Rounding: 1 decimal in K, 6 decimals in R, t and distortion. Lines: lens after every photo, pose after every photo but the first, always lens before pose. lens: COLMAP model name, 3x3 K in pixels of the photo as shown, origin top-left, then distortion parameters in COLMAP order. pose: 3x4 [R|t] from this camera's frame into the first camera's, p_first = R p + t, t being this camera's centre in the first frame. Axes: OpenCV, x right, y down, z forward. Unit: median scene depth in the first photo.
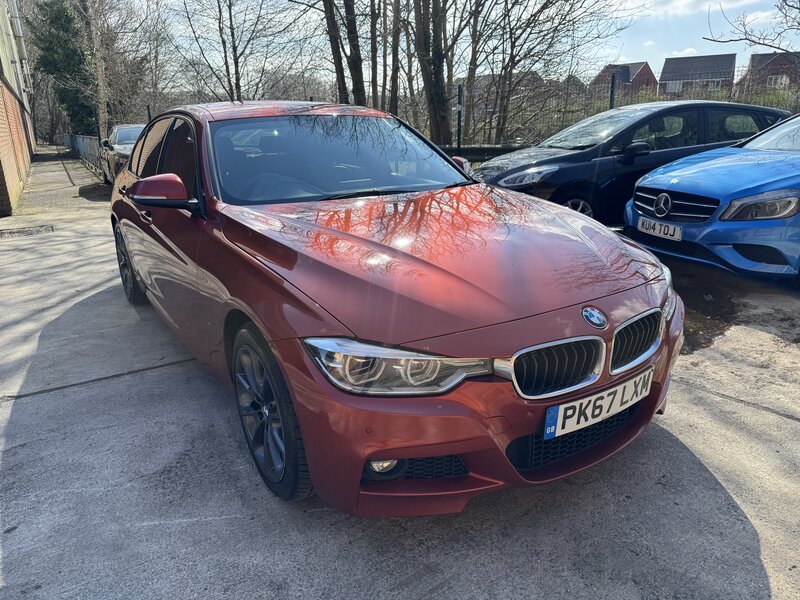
lens RADIAL K [[565.3, 0, 400.8], [0, 565.3, 304.0], [0, 0, 1]] dist [0.022702, -0.025900]
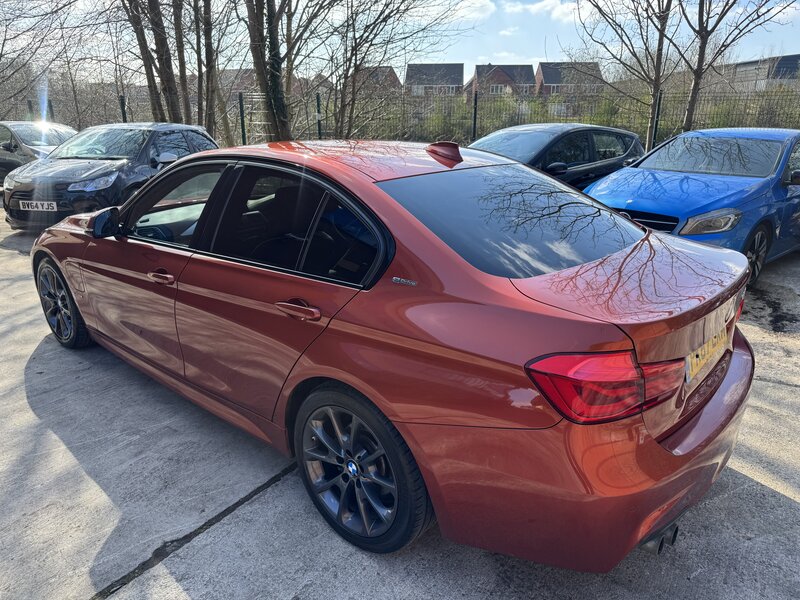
lens RADIAL K [[565.3, 0, 400.8], [0, 565.3, 304.0], [0, 0, 1]] dist [0.022702, -0.025900]
pose [[0.912071, -0.106612, 0.395931, -0.424476], [0.103437, 0.994201, 0.029429, -0.087814], [-0.396772, 0.014113, 0.917809, 0.115132]]
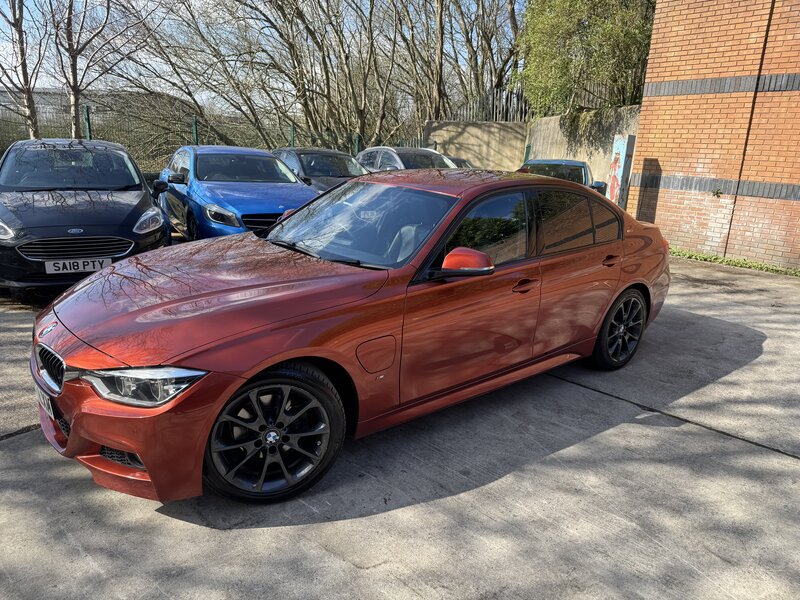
lens RADIAL K [[564.5, 0, 401.8], [0, 564.5, 306.8], [0, 0, 1]] dist [0.027006, -0.031145]
pose [[-0.269083, -0.256480, 0.928339, -1.048121], [0.254443, 0.910713, 0.325362, -0.373570], [-0.928899, 0.323759, -0.179798, 1.036722]]
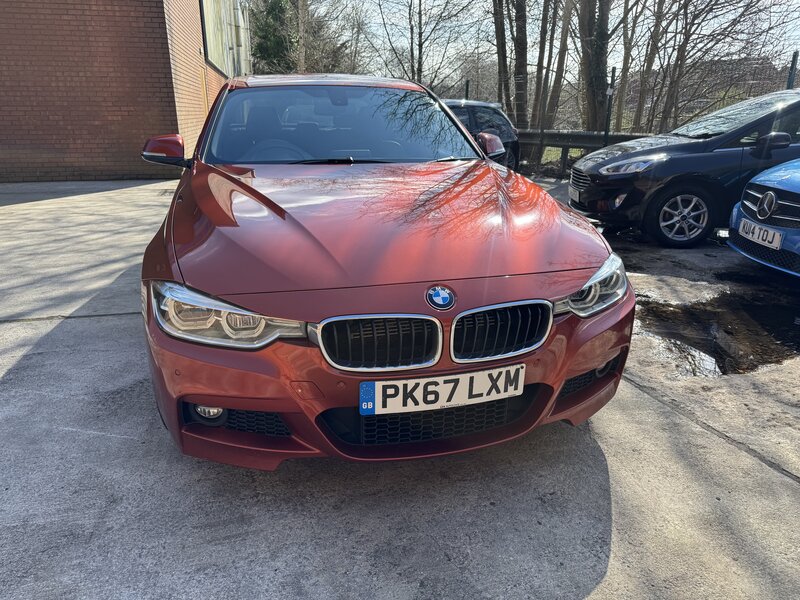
lens RADIAL K [[570.2, 0, 398.1], [0, 570.2, 295.3], [0, 0, 1]] dist [0.029856, -0.036516]
pose [[0.945754, 0.121716, -0.301221, 0.216520], [-0.120552, 0.992451, 0.022525, 0.003203], [0.301688, 0.015010, 0.953288, 0.033792]]
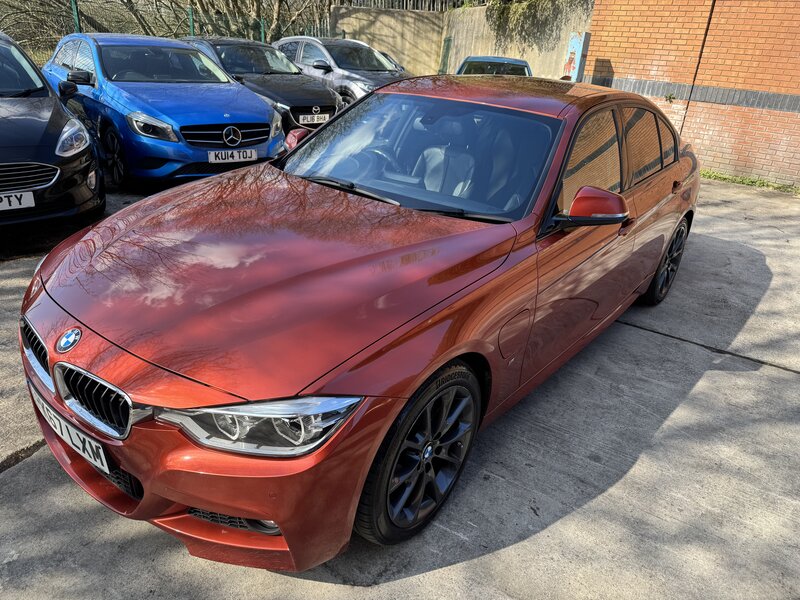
lens RADIAL K [[572.3, 0, 399.7], [0, 572.3, 300.2], [0, 0, 1]] dist [0.004919, -0.000913]
pose [[-0.447533, -0.377608, 0.810633, -0.838928], [0.215690, 0.834137, 0.507634, -0.425508], [-0.867867, 0.402029, -0.291857, 1.175751]]
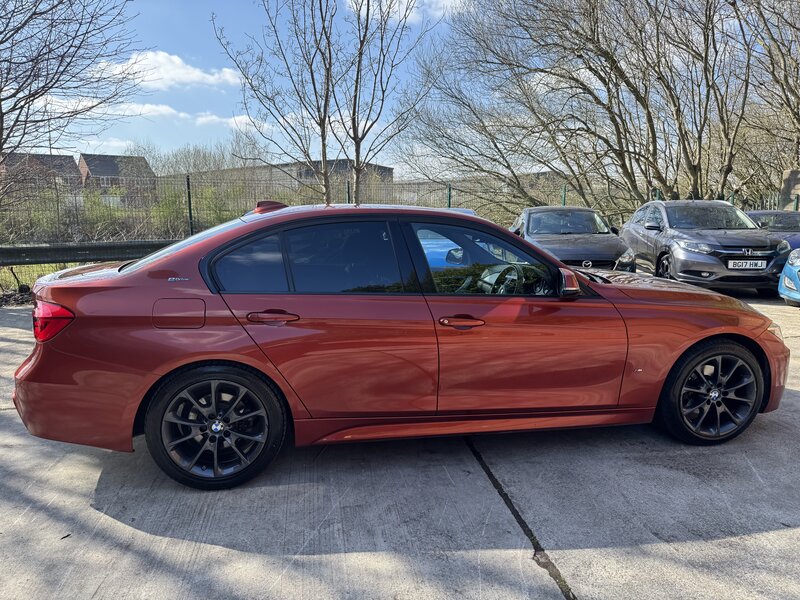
lens RADIAL K [[563.6, 0, 400.0], [0, 563.6, 306.3], [0, 0, 1]] dist [0.029303, -0.033136]
pose [[0.383923, -0.136765, 0.913180, -0.907555], [0.275216, 0.960968, 0.028214, -0.157672], [-0.881396, 0.240490, 0.406578, 0.473507]]
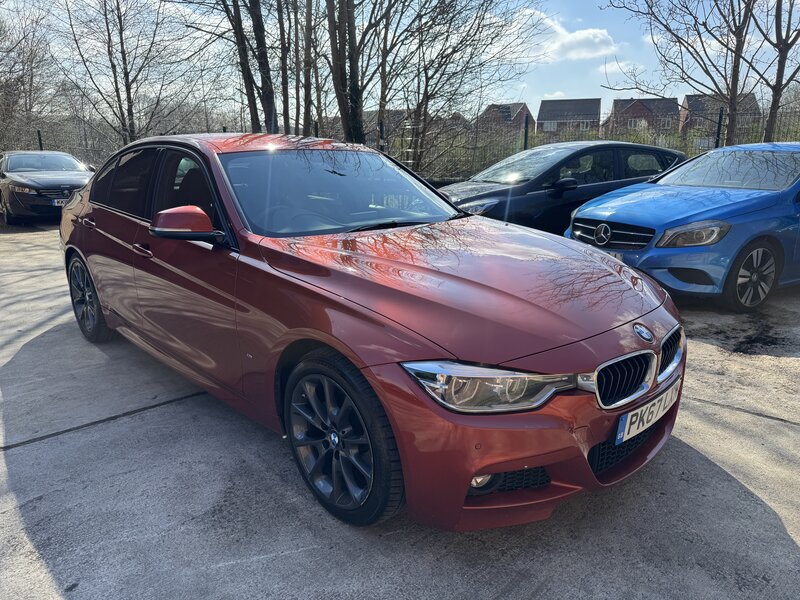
lens RADIAL K [[563.6, 0, 400.0], [0, 563.6, 306.3], [0, 0, 1]] dist [0.029303, -0.033136]
pose [[0.983092, -0.028784, 0.180836, -0.131990], [0.037318, 0.998336, -0.043968, 0.000455], [-0.179270, 0.049973, 0.982530, -0.010649]]
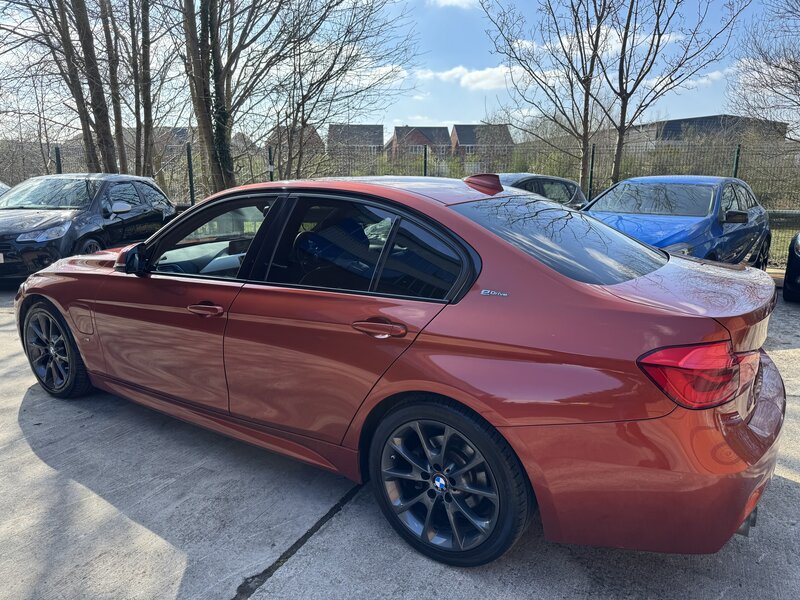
lens RADIAL K [[563.6, 0, 400.0], [0, 563.6, 306.3], [0, 0, 1]] dist [0.029303, -0.033136]
pose [[0.847148, -0.098492, 0.522149, -0.546505], [0.142387, 0.988810, -0.044494, -0.073181], [-0.511925, 0.112041, 0.851693, 0.159731]]
